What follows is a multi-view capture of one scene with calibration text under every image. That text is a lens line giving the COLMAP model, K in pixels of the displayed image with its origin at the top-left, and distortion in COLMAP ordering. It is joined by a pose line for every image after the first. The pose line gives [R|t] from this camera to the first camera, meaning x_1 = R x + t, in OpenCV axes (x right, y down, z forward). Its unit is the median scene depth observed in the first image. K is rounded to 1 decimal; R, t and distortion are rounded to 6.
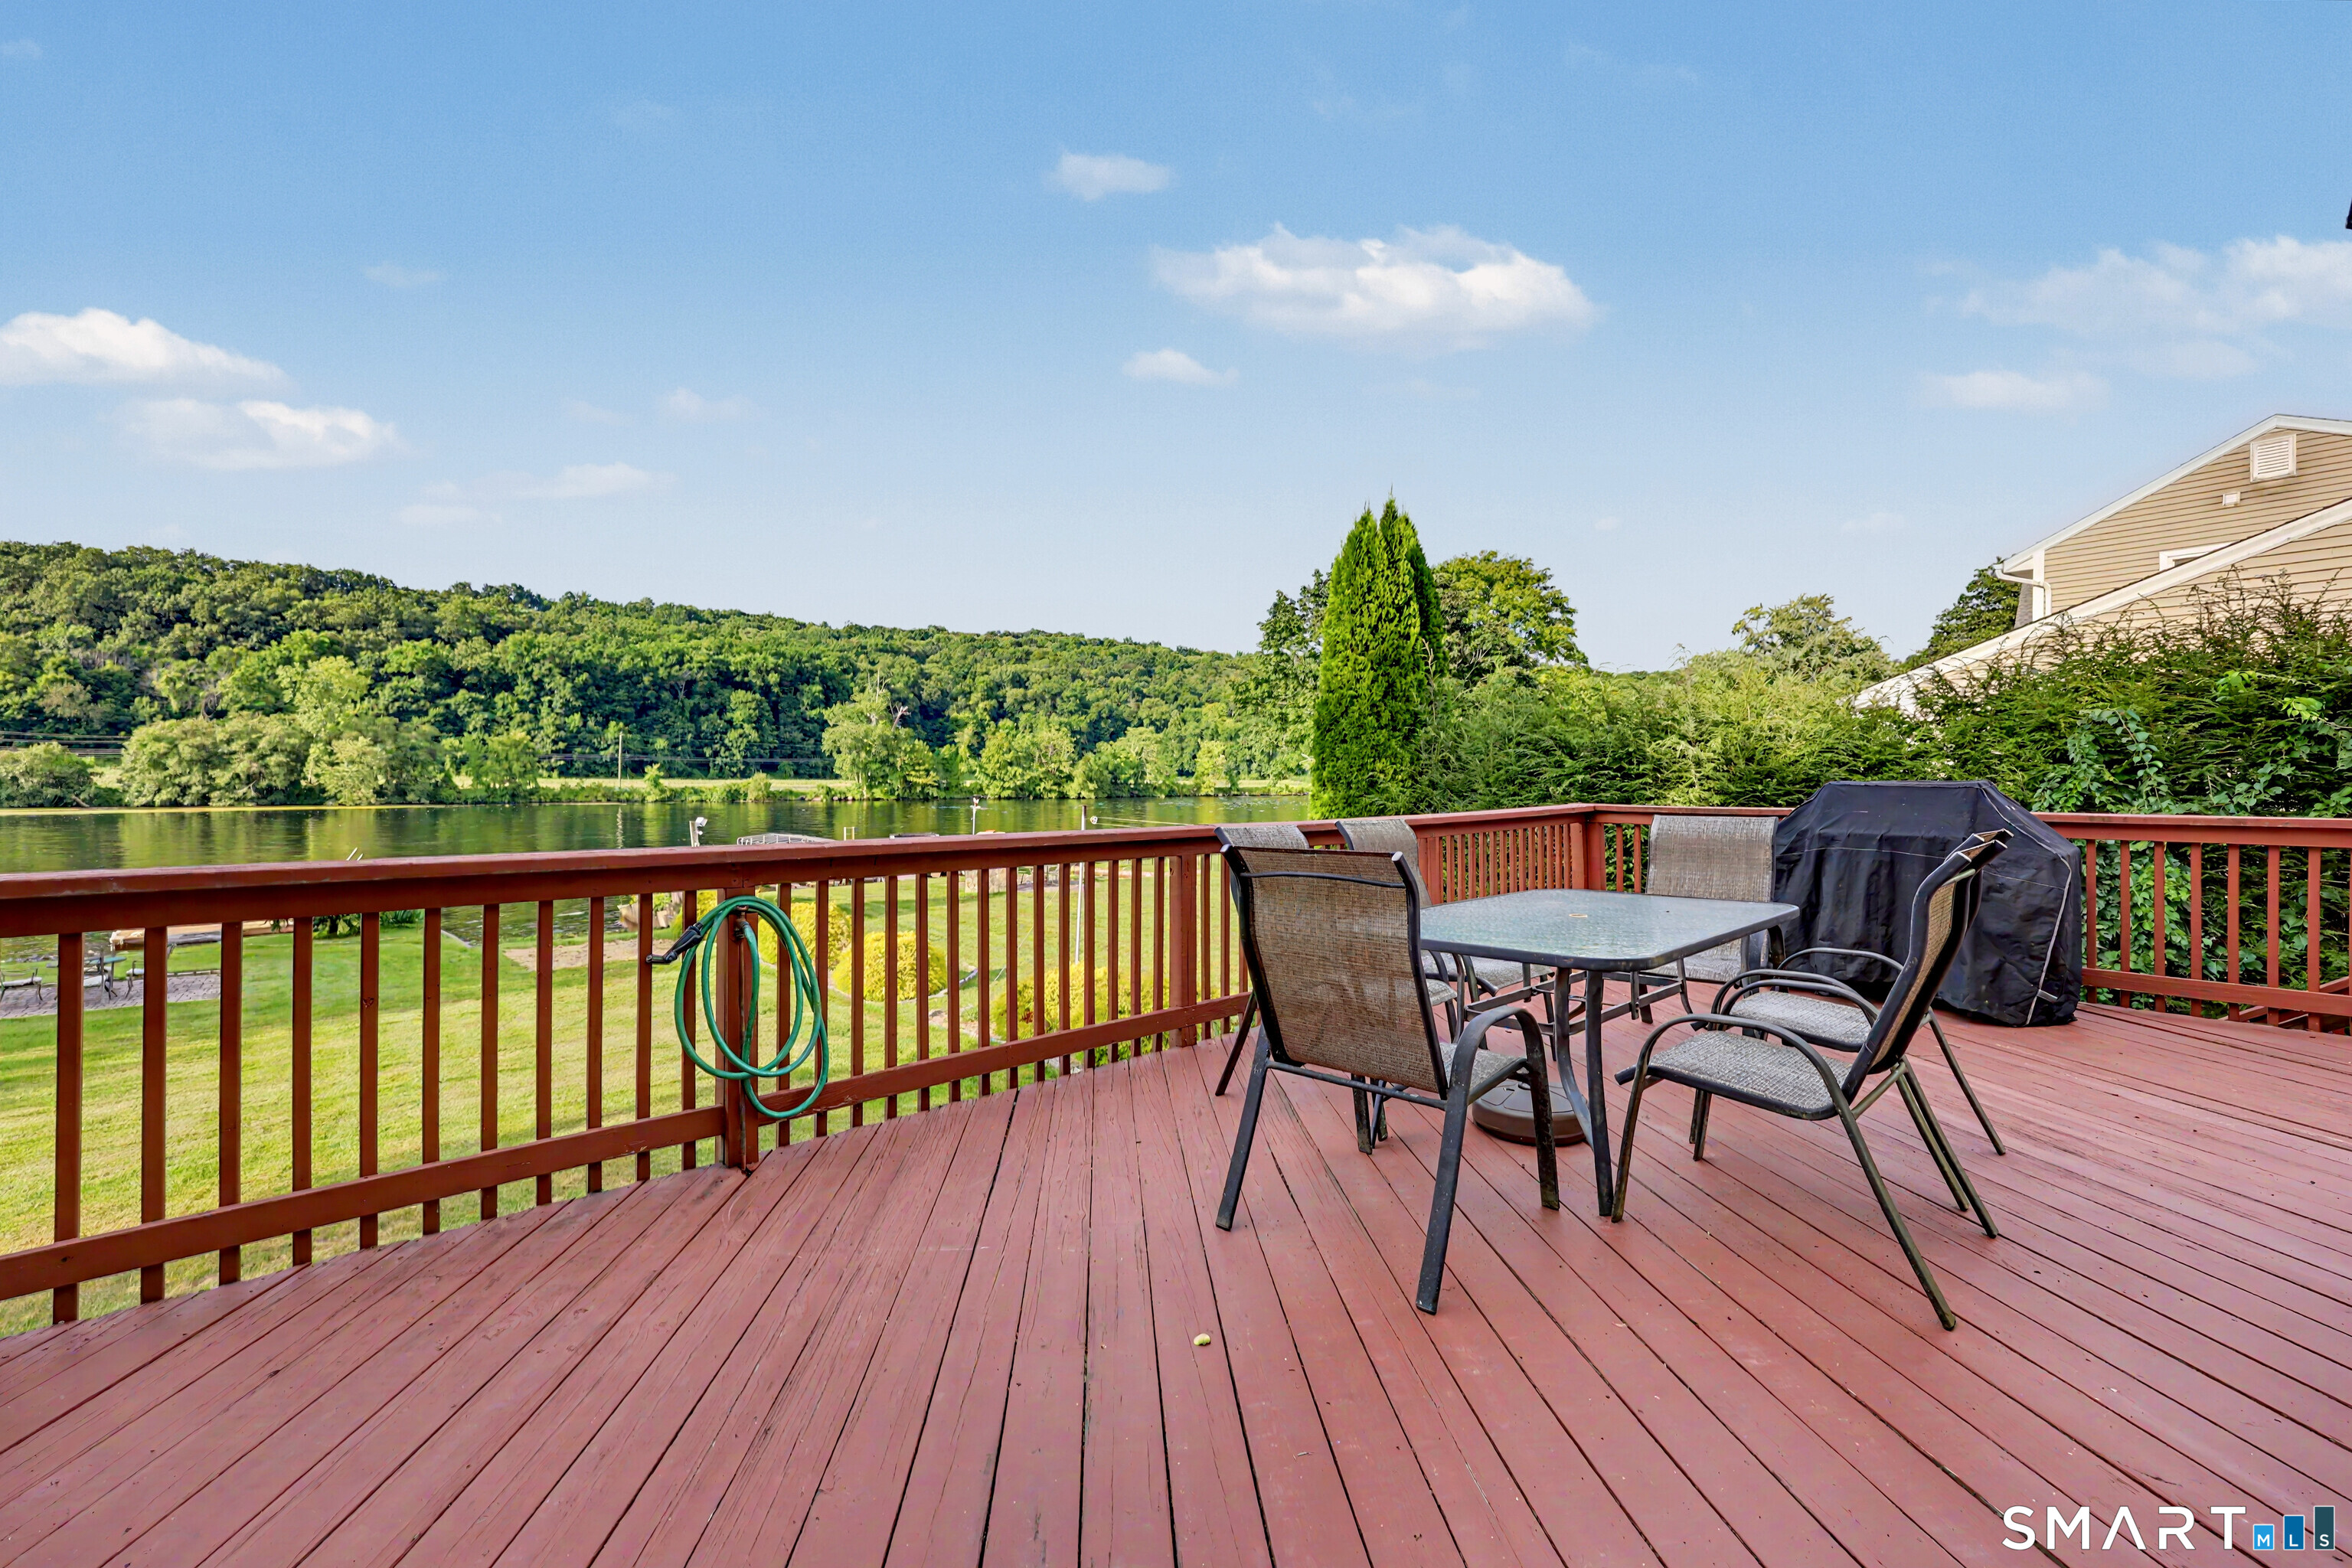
lens RADIAL K [[949.7, 0, 1192.1], [0, 949.7, 775.4], [0, 0, 1]] dist [0.001142, 0.000022]
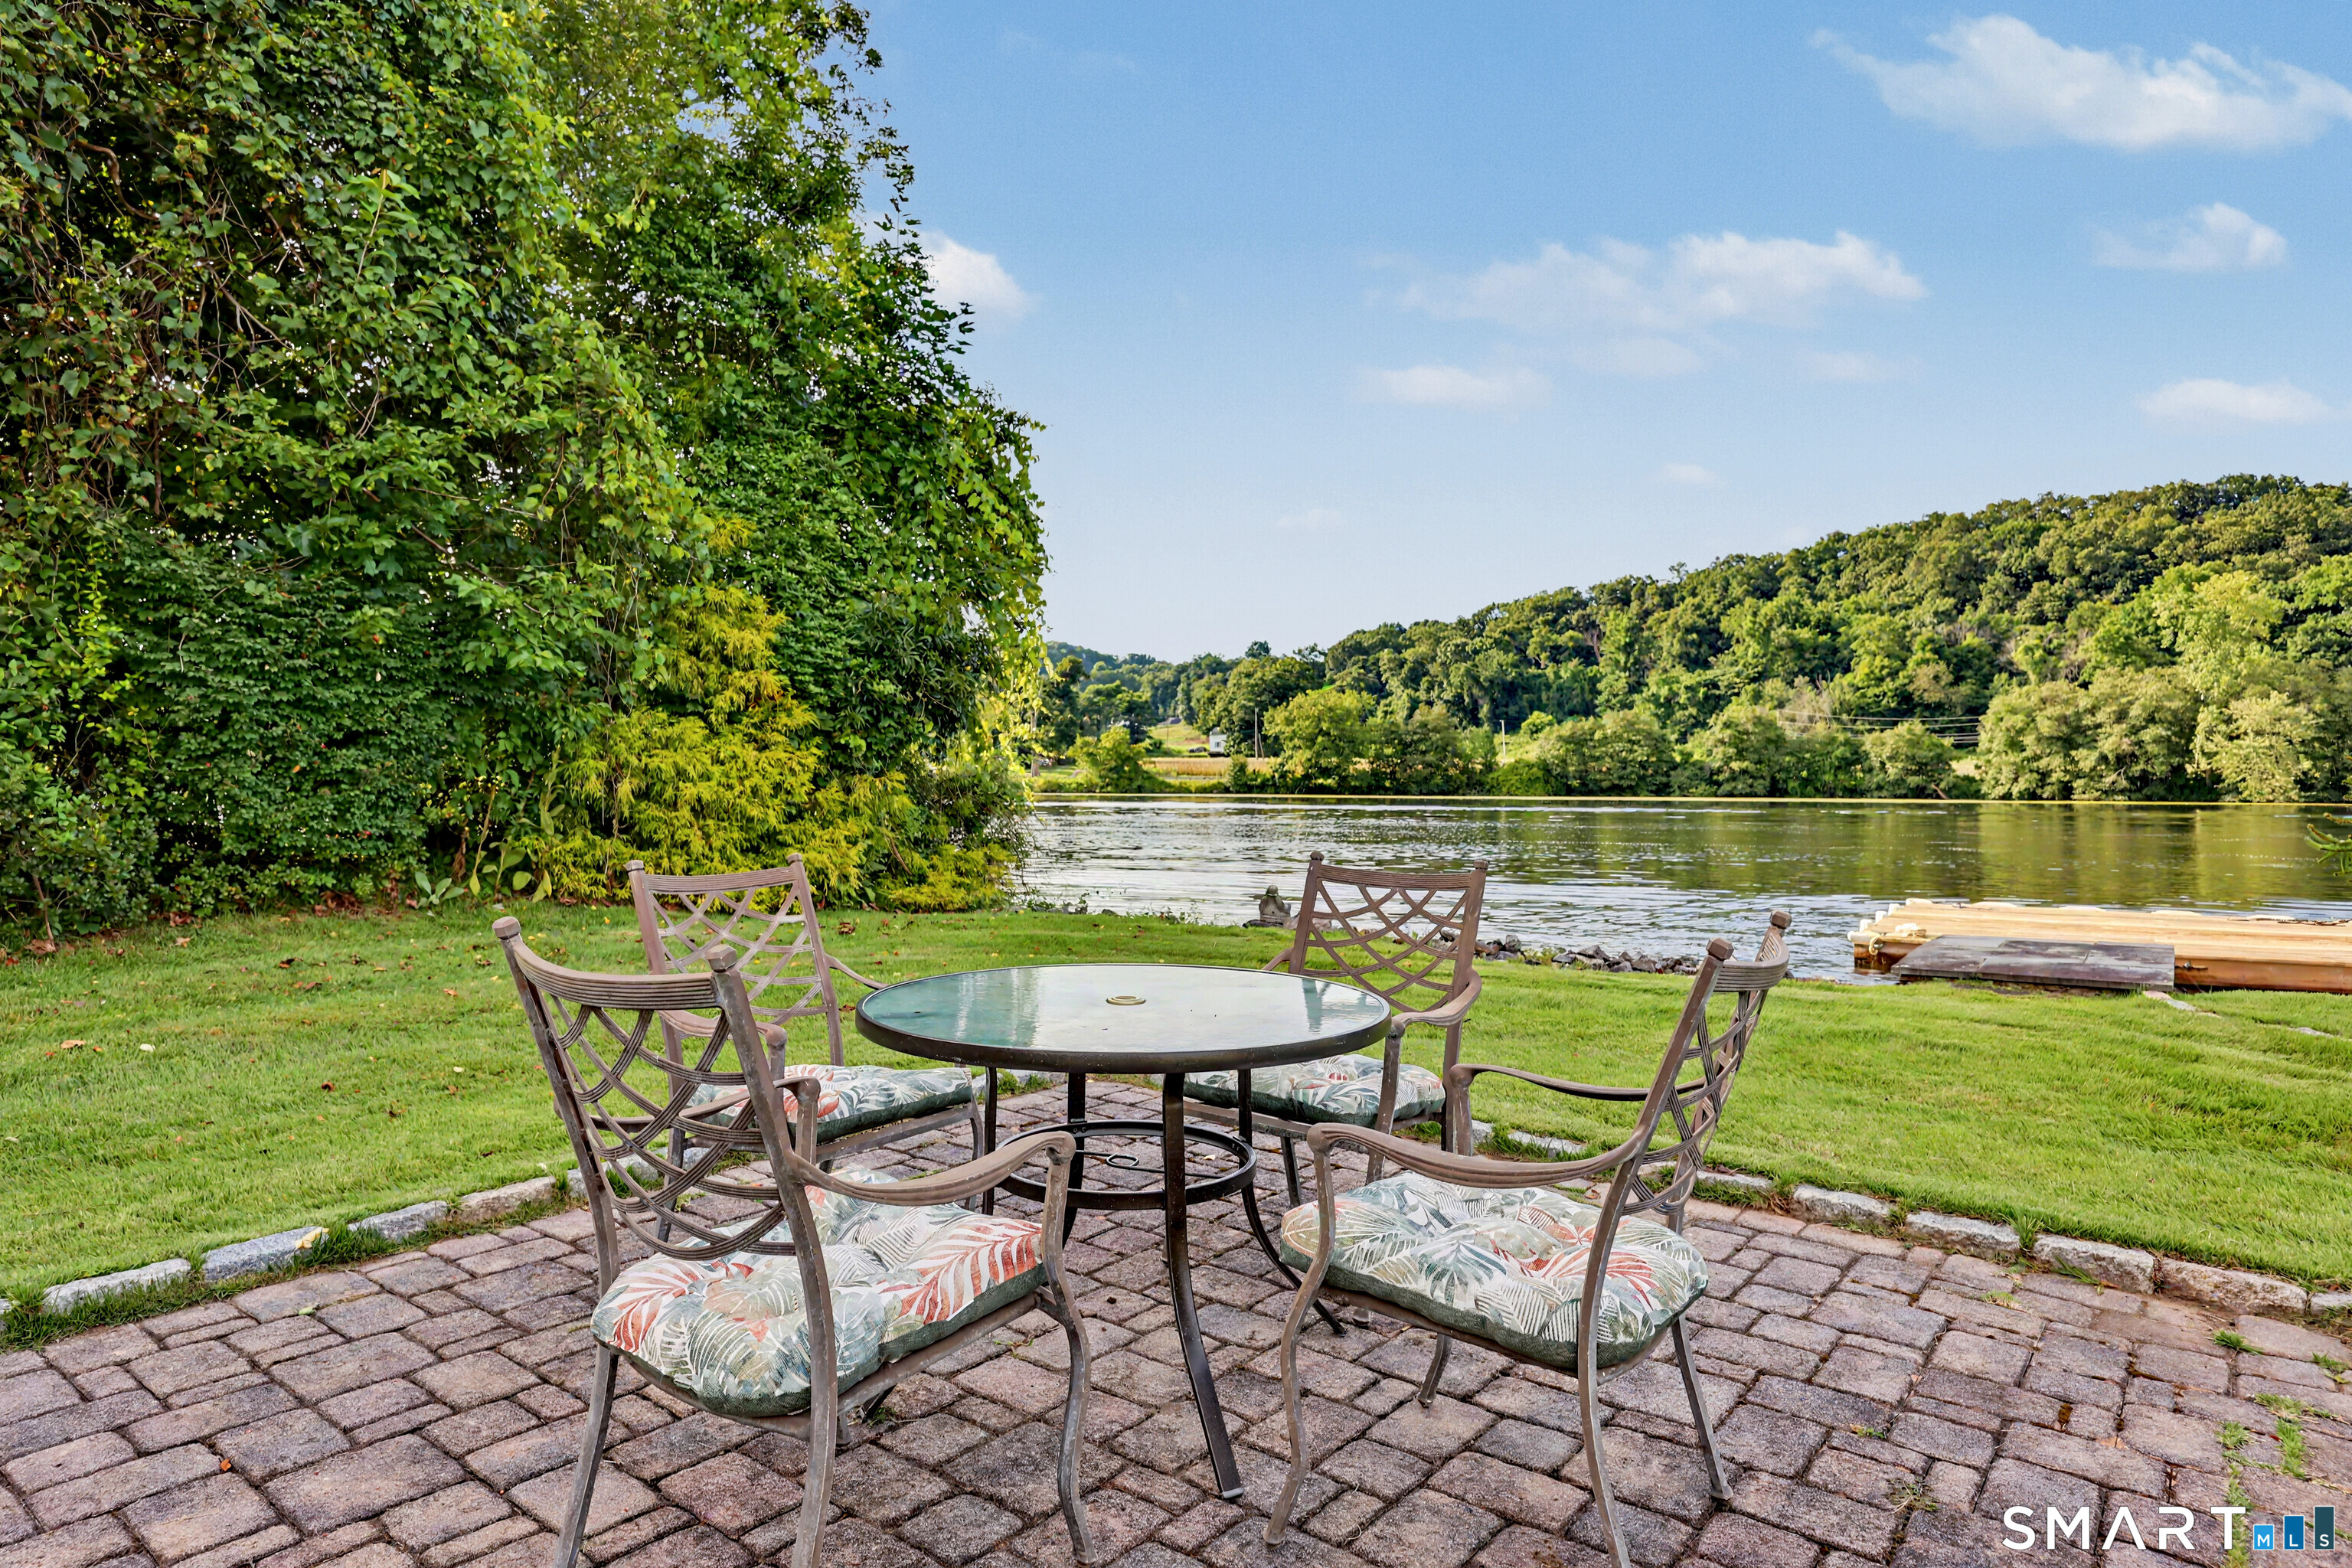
lens RADIAL K [[1335.0, 0, 1181.5], [0, 1335.0, 765.3], [0, 0, 1]] dist [-0.003130, 0.000877]
pose [[0.180017, -0.019632, -0.983468, -0.097608], [-0.000760, 0.999798, -0.020097, 0.016806], [0.983663, 0.004365, 0.179965, 0.093620]]
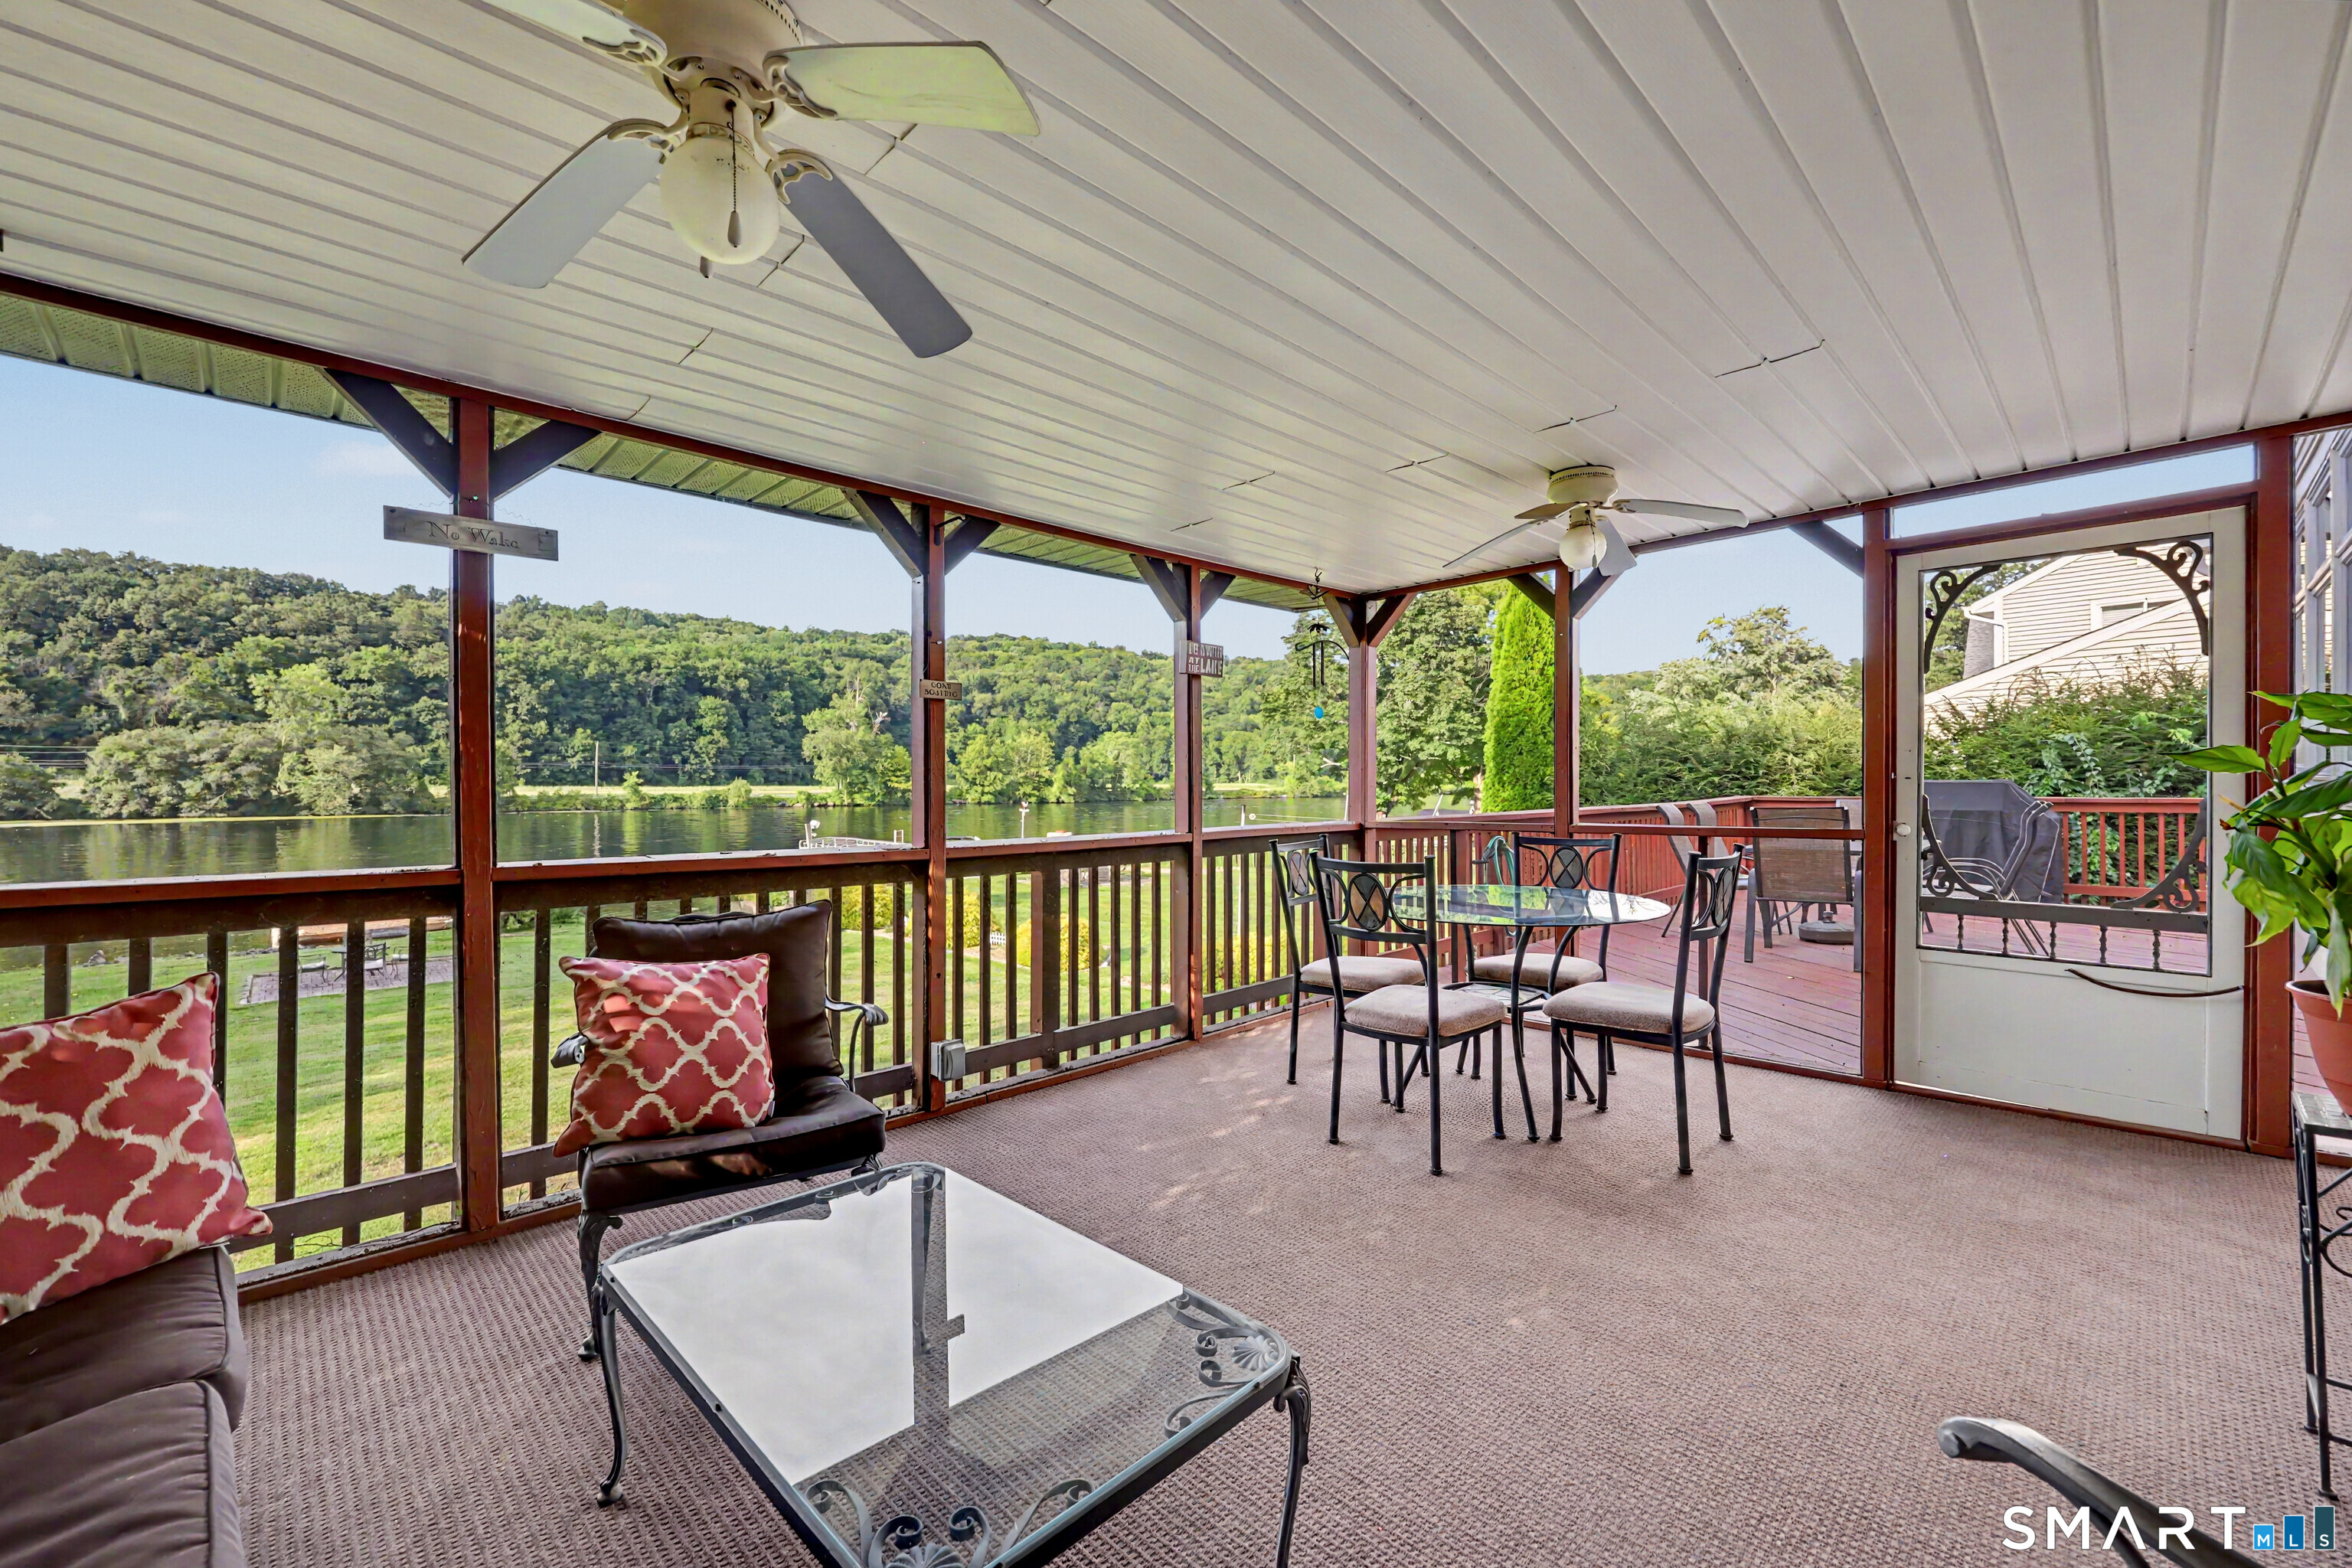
lens RADIAL K [[953.5, 0, 1193.9], [0, 953.5, 776.8], [0, 0, 1]] dist [0.001311, 0.000019]
pose [[0.999021, -0.006447, 0.043765, -0.019505], [0.006553, 0.999976, -0.002273, -0.000138], [-0.043749, 0.002558, 0.999039, -0.018283]]
